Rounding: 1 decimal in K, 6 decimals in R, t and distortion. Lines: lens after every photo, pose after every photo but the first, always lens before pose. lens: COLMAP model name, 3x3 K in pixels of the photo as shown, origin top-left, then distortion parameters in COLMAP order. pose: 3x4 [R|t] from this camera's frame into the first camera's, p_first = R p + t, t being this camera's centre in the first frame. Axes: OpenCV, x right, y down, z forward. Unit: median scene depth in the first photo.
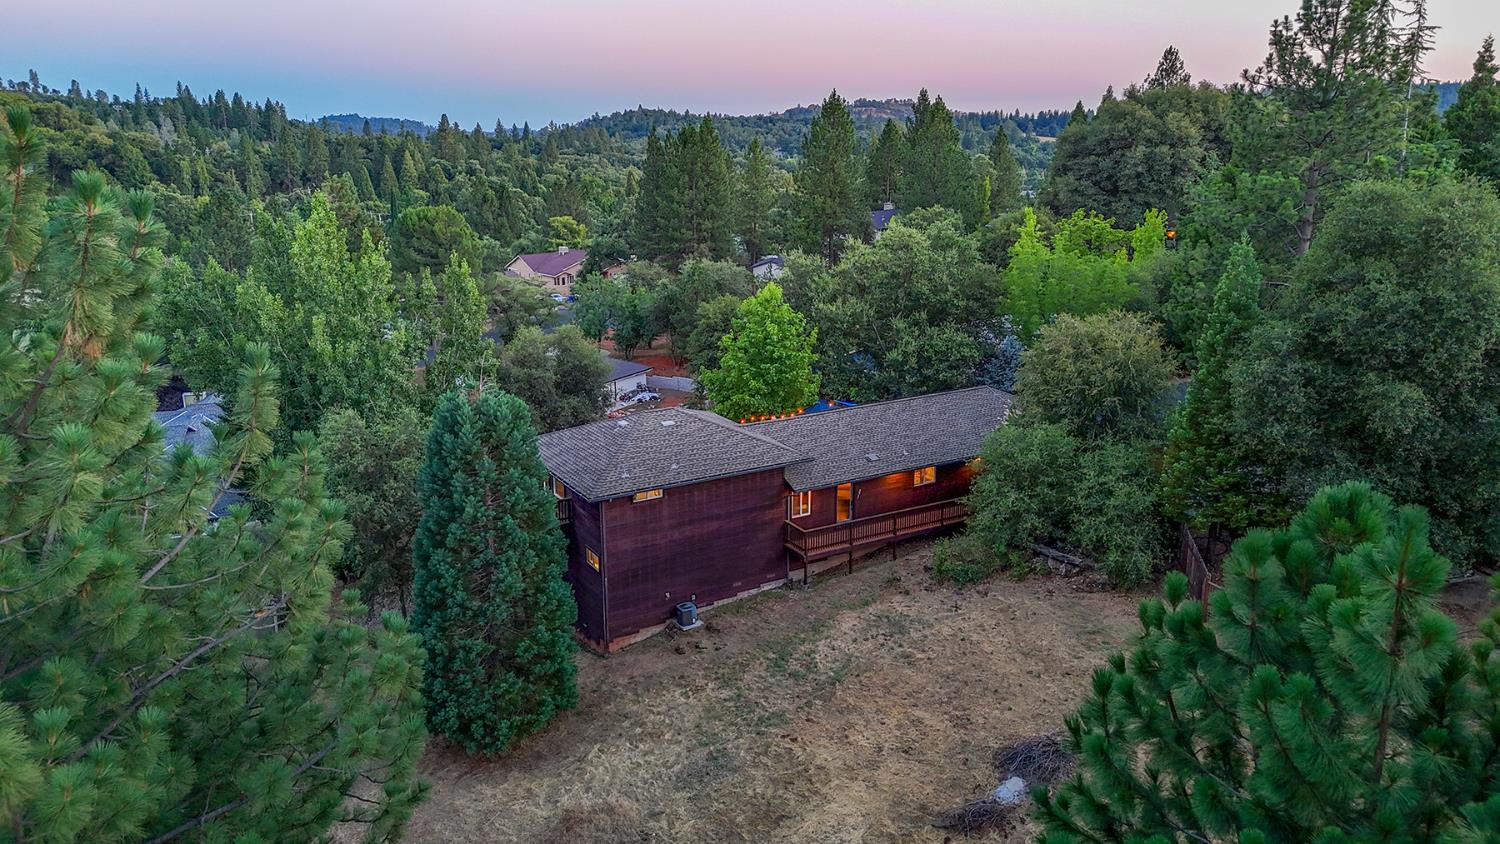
lens RADIAL K [[1088.6, 0, 750.0], [0, 1088.6, 422.0], [0, 0, 1]] dist [0.132880, -0.162693]
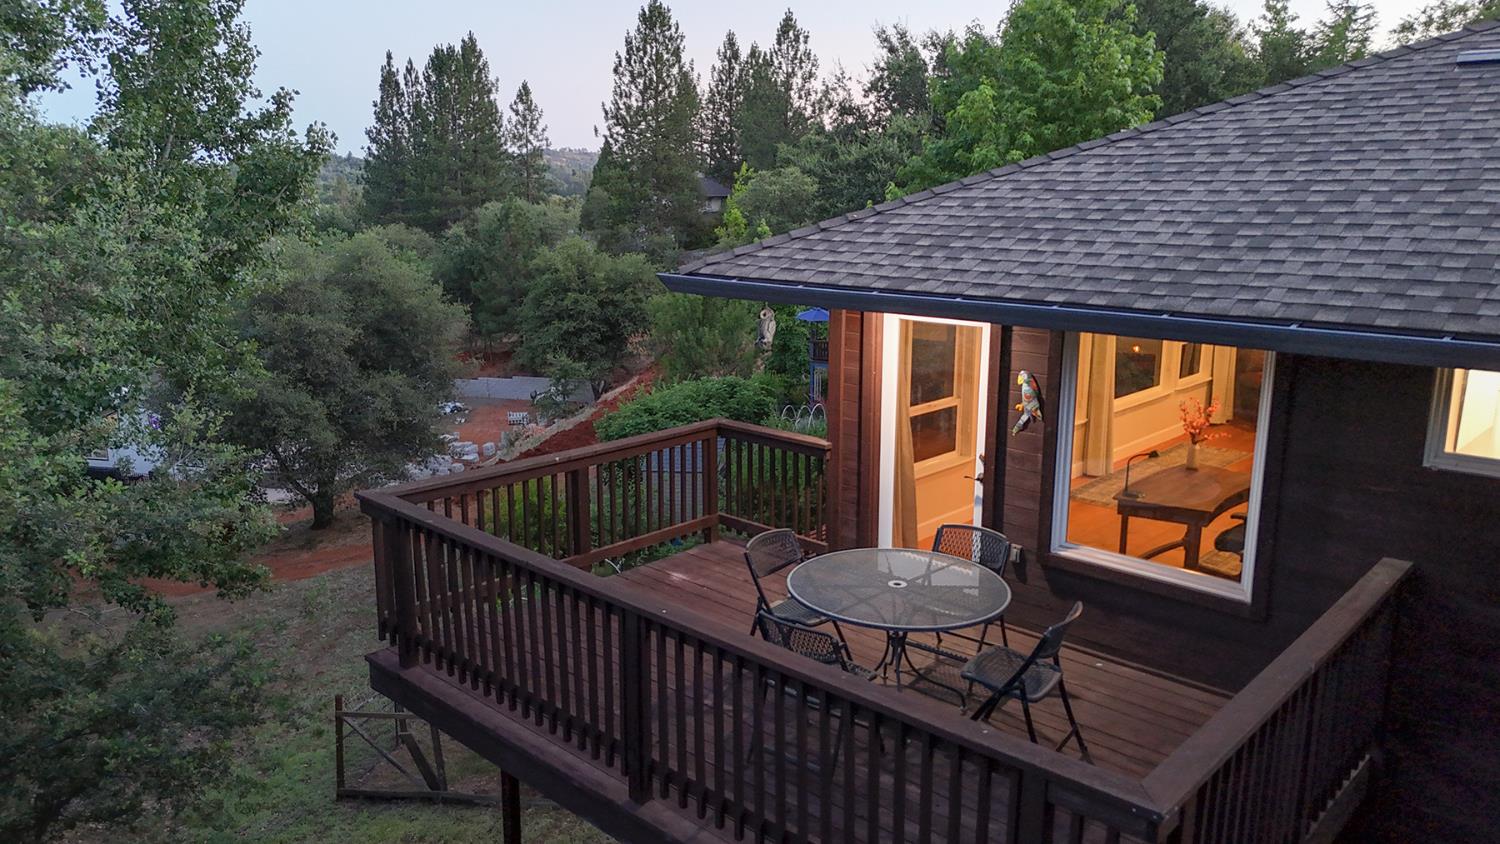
lens RADIAL K [[1088.6, 0, 750.0], [0, 1088.6, 422.0], [0, 0, 1]] dist [0.132880, -0.162693]
pose [[0.964389, -0.062481, 0.257002, -0.132897], [0.070827, 0.997216, -0.023335, 0.022612], [-0.254829, 0.040707, 0.966129, 0.467231]]
